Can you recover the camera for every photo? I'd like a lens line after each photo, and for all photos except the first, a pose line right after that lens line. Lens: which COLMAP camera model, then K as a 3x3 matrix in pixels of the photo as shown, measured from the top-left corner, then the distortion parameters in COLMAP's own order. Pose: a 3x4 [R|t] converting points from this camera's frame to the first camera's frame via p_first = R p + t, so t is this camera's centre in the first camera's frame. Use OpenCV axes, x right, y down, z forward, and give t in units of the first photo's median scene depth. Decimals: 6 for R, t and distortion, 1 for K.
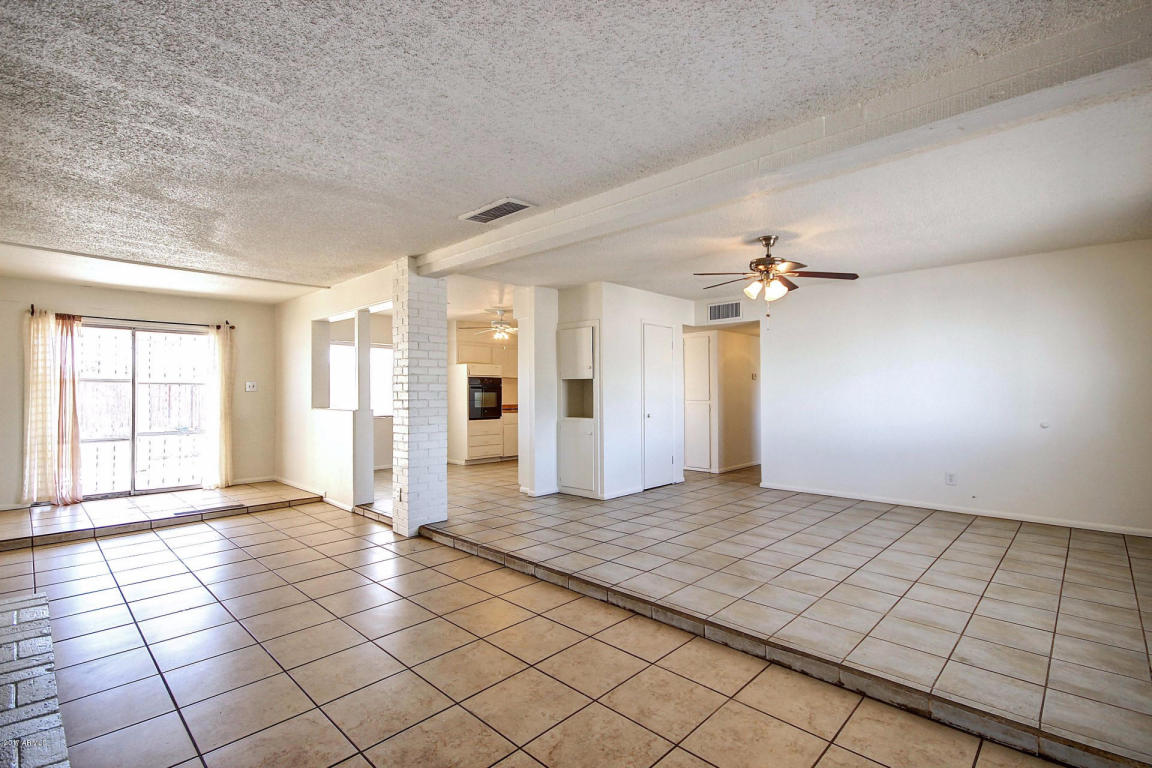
lens RADIAL K [[545.1, 0, 574.3], [0, 545.1, 385.2], [0, 0, 1]] dist [0.000676, -0.000237]
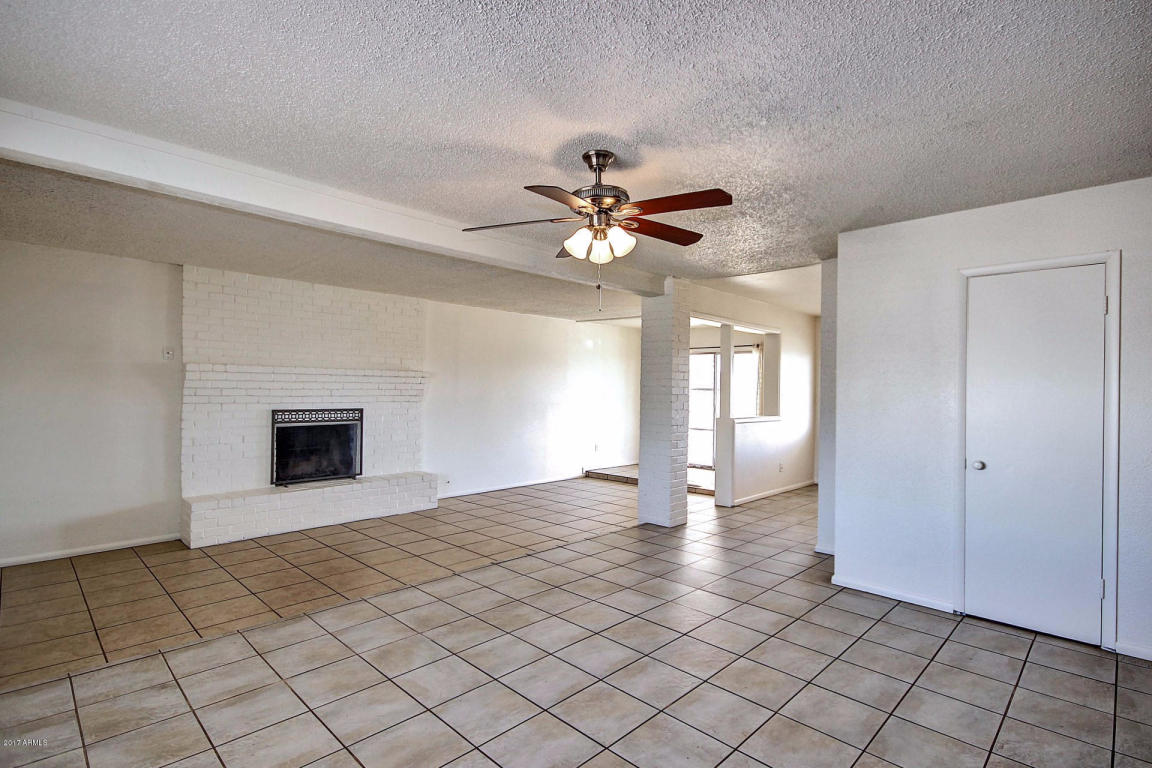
lens RADIAL K [[545.1, 0, 574.7], [0, 545.1, 388.7], [0, 0, 1]] dist [0.000676, -0.000237]
pose [[-0.004852, 0.001515, -0.999987, 1.167419], [-0.000047, 0.999999, 0.001515, -0.024286], [0.999988, 0.000054, -0.004851, 1.204454]]
